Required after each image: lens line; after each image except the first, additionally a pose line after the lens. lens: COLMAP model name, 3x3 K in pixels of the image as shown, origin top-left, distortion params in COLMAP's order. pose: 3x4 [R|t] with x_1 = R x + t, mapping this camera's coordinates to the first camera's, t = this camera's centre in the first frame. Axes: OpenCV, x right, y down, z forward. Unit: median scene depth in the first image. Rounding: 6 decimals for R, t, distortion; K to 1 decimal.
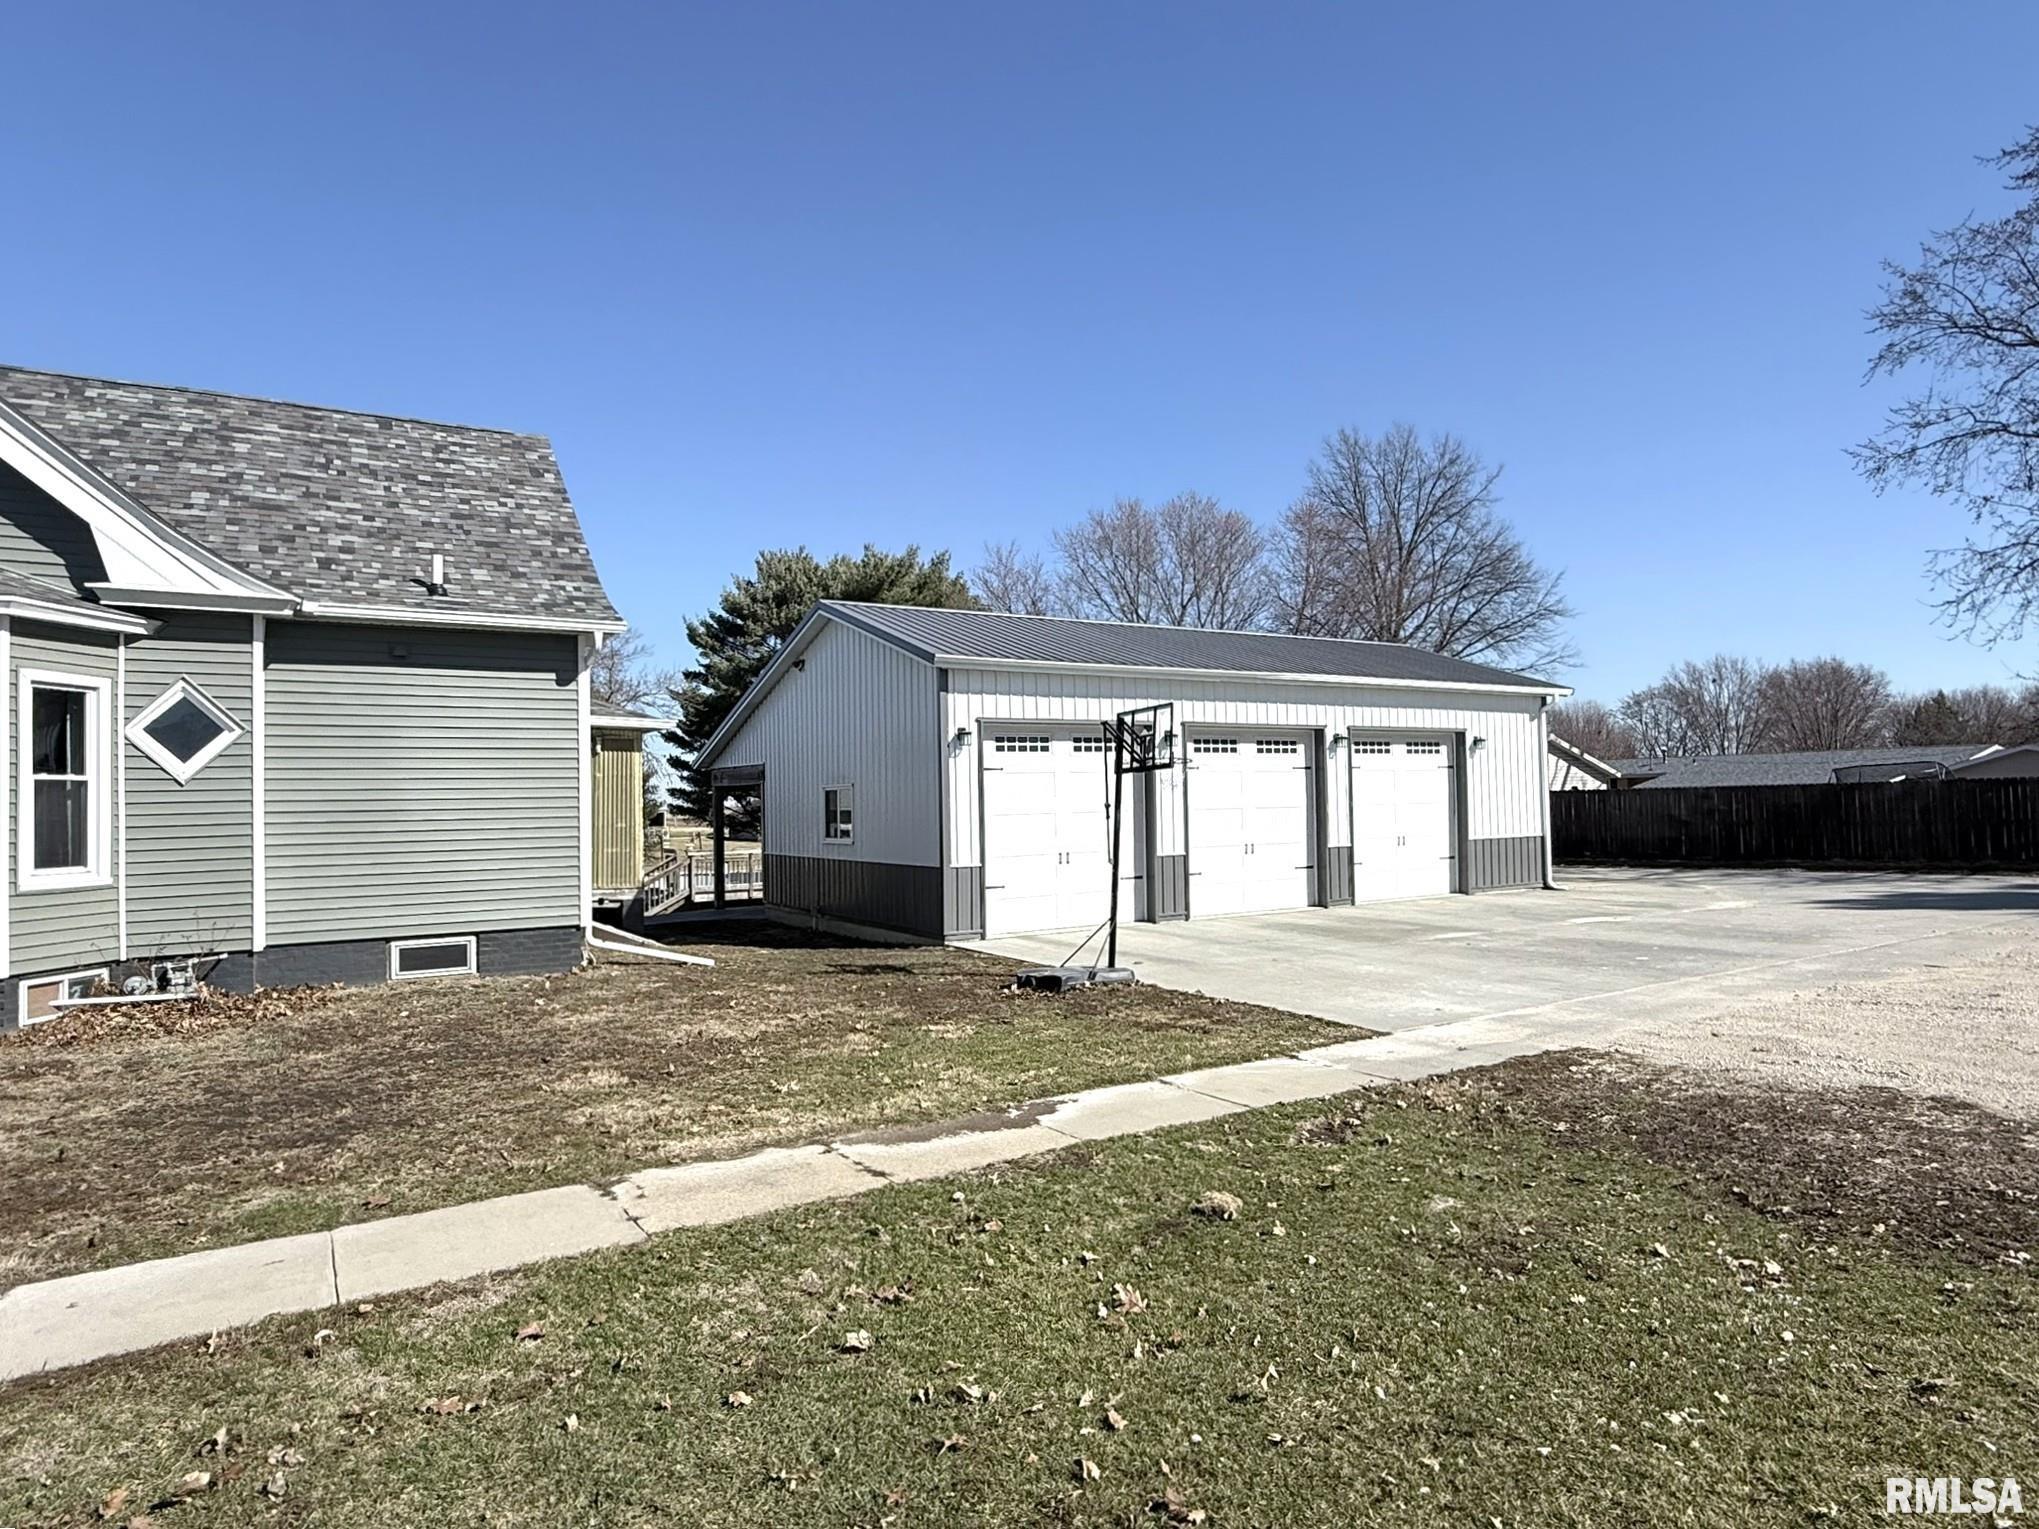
lens RADIAL K [[1227.0, 0, 1016.0], [0, 1227.0, 765.9], [0, 0, 1]] dist [0.006026, 0.001013]
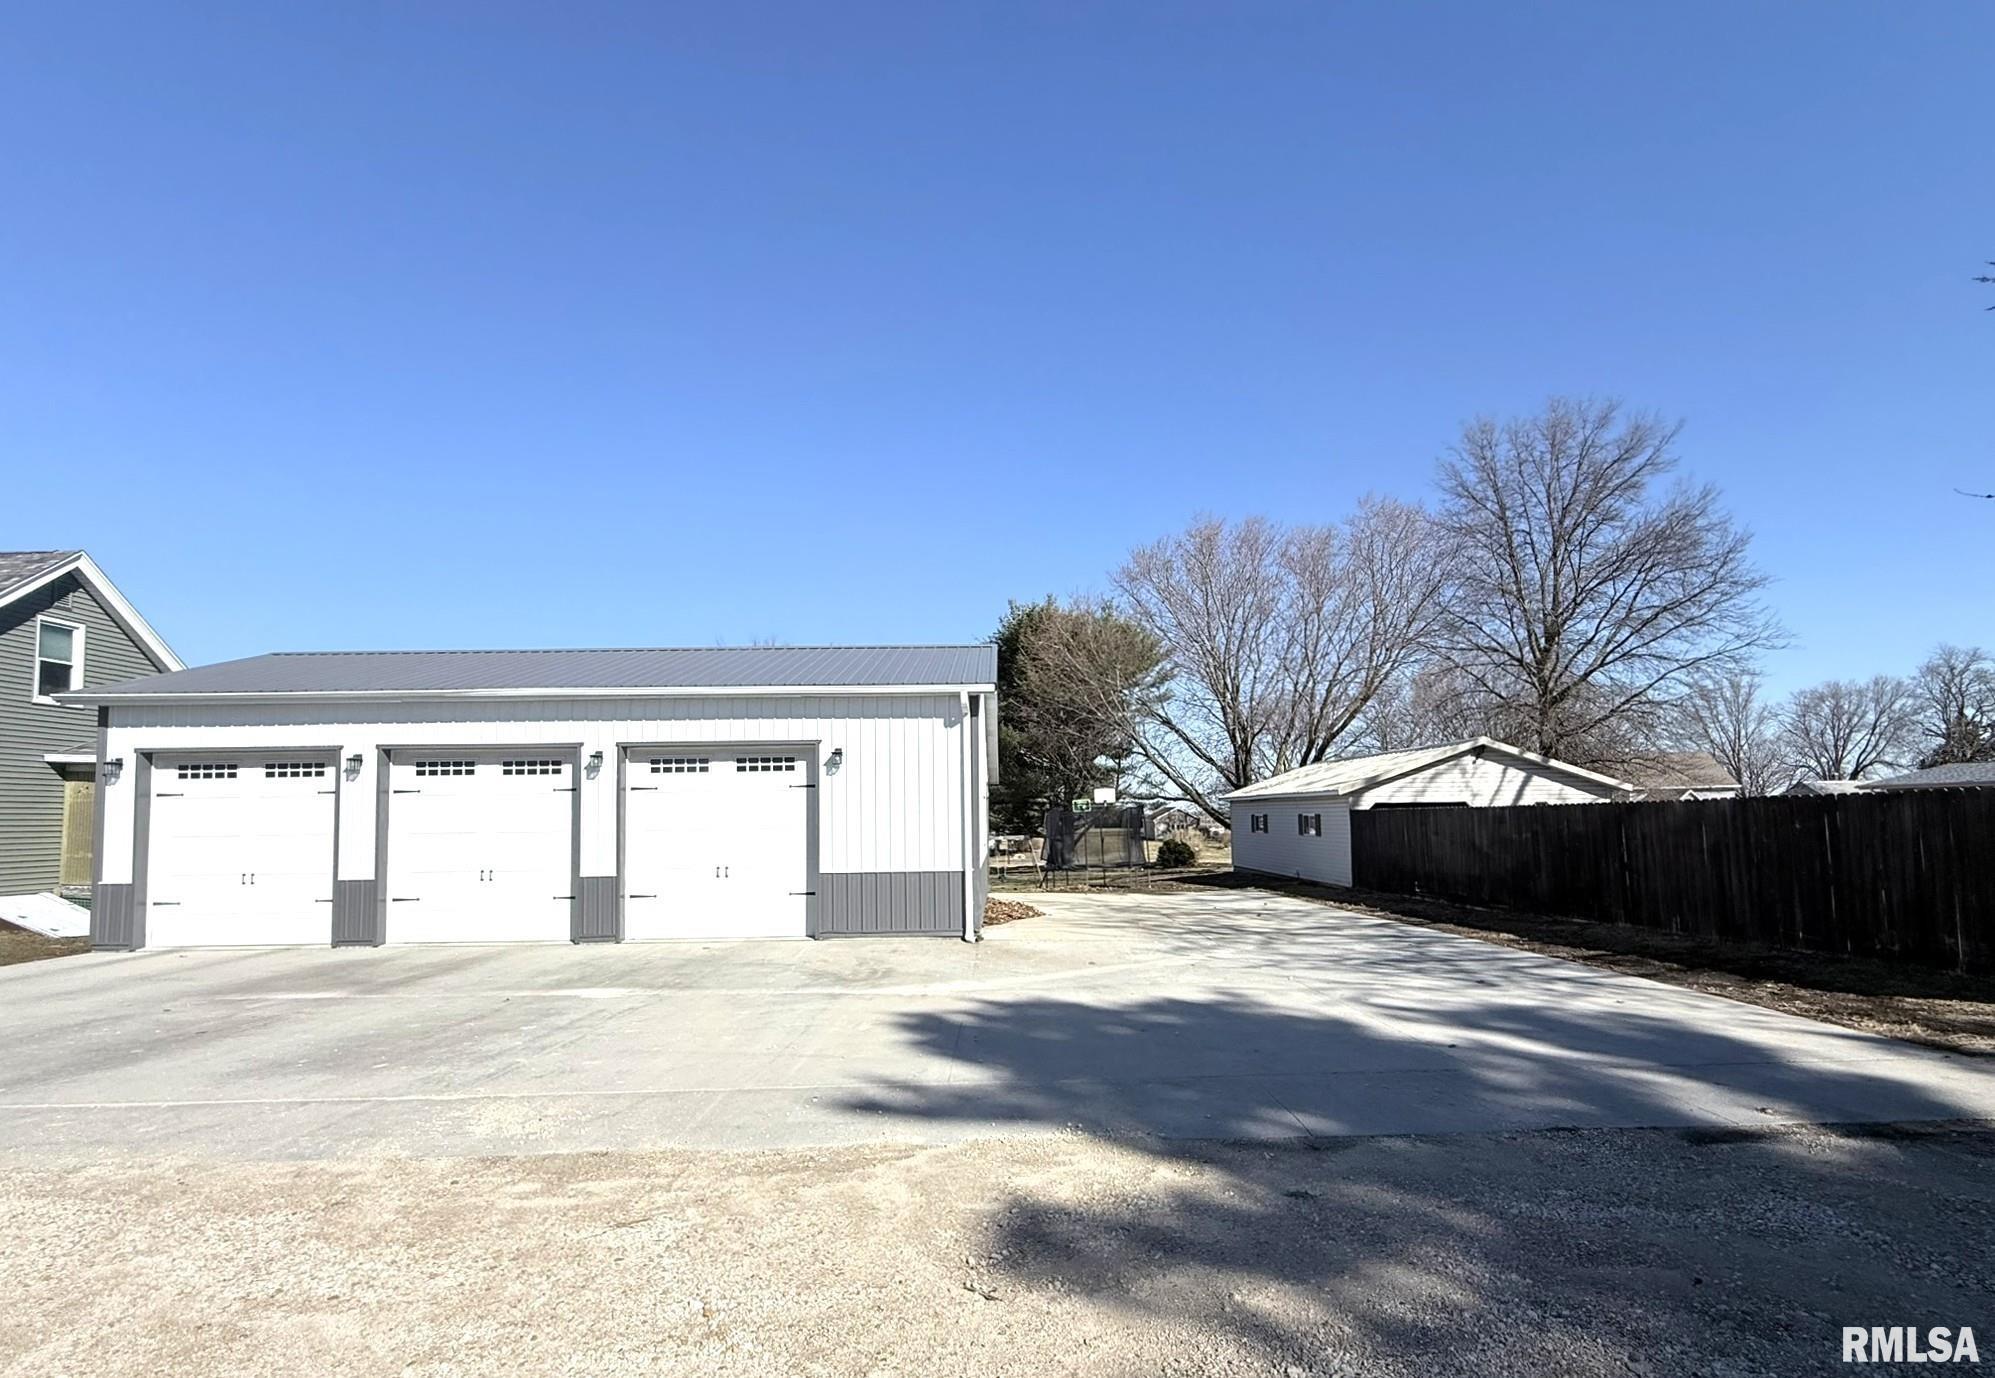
lens RADIAL K [[934.3, 0, 1013.2], [0, 934.3, 758.7], [0, 0, 1]] dist [-0.005531, -0.001650]
pose [[0.855193, -0.021920, -0.517846, 1.060270], [0.011527, 0.999663, -0.023280, -0.001798], [0.518181, 0.013940, 0.855157, 0.690725]]
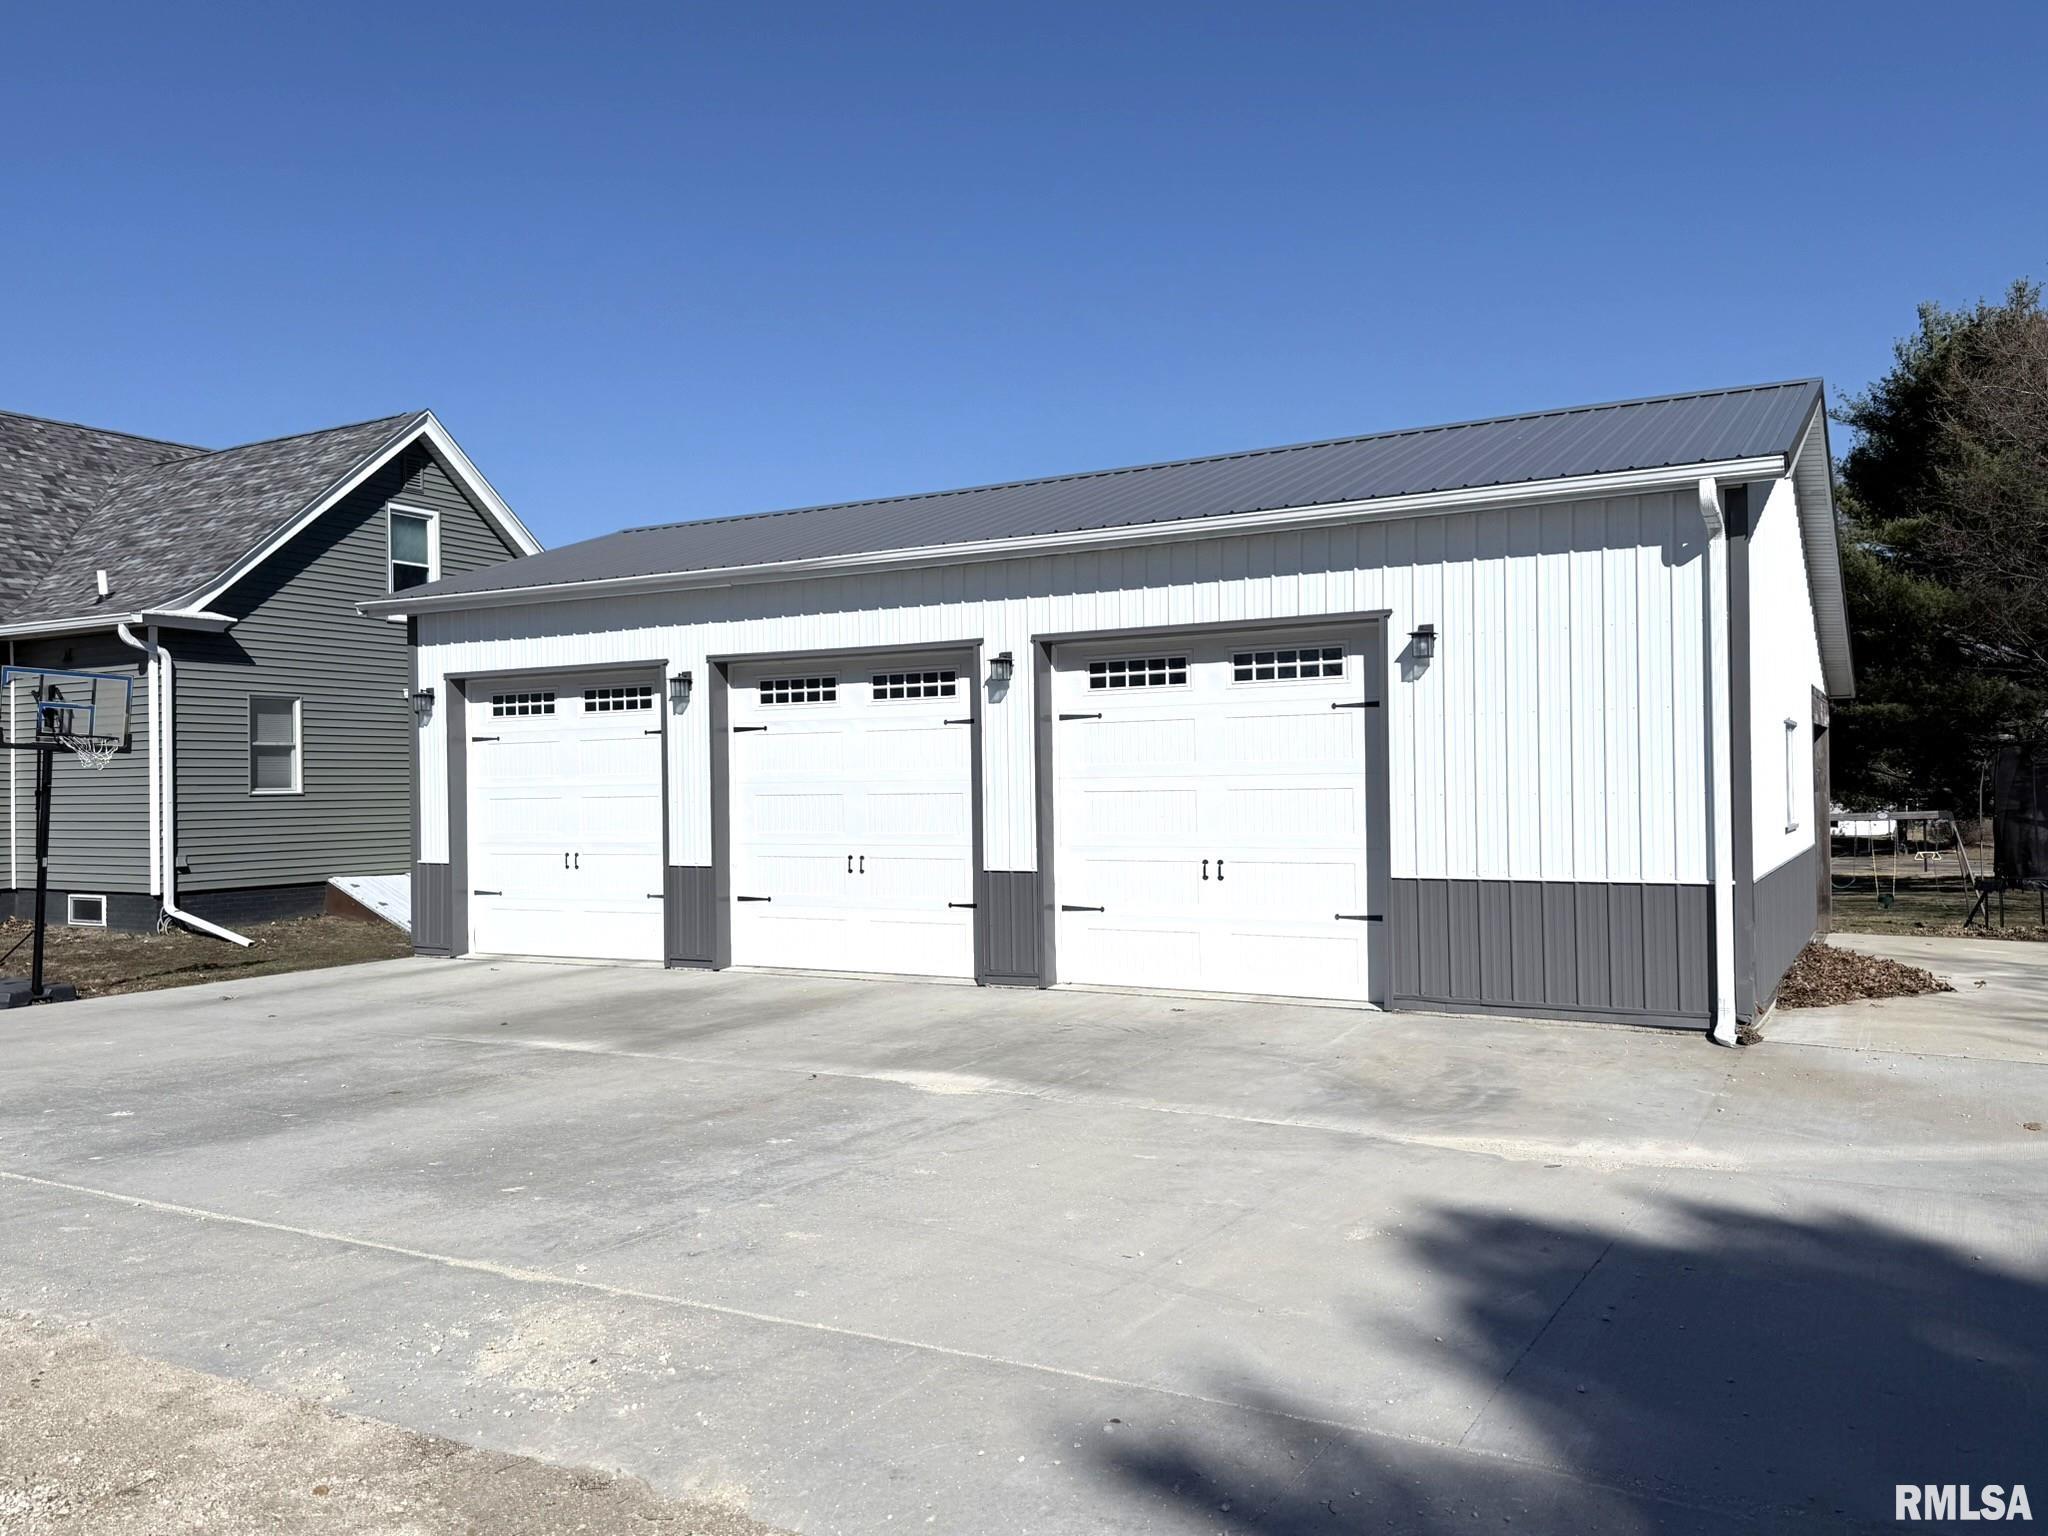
lens RADIAL K [[1569.7, 0, 1017.5], [0, 1569.7, 787.0], [0, 0, 1]] dist [0.064506, -0.064015]
pose [[0.465477, 0.015762, -0.884919, 1.019983], [0.030395, 0.998967, 0.033782, 0.009436], [0.884538, -0.042622, 0.464517, 0.844140]]
